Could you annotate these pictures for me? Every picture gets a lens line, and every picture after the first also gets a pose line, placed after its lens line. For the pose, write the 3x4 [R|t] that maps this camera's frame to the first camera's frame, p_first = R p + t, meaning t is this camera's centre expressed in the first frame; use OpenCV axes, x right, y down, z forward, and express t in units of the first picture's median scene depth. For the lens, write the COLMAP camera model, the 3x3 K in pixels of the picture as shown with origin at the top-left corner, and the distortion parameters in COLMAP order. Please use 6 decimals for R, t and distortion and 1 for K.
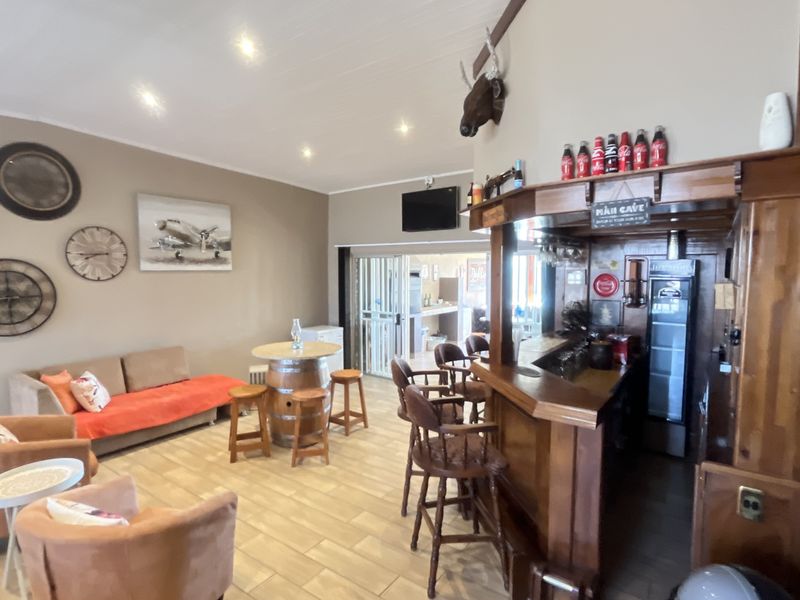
lens RADIAL K [[433.6, 0, 400.0], [0, 433.6, 300.0], [0, 0, 1]] dist [-0.031023, 0.016611]
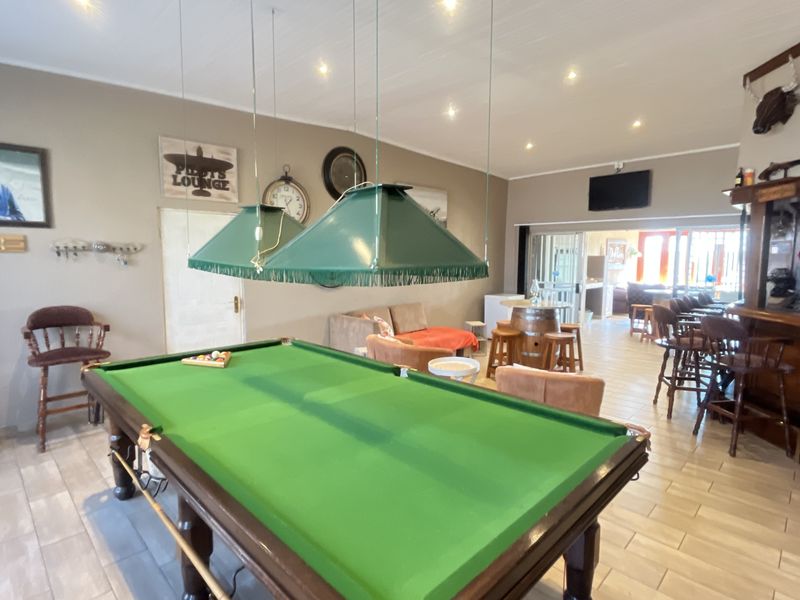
lens RADIAL K [[433.6, 0, 400.0], [0, 433.6, 300.0], [0, 0, 1]] dist [-0.031023, 0.016611]
pose [[0.983998, 0.018747, -0.177192, -0.295061], [-0.013106, 0.999371, 0.032955, 0.049686], [0.177698, -0.030106, 0.983624, -0.231051]]
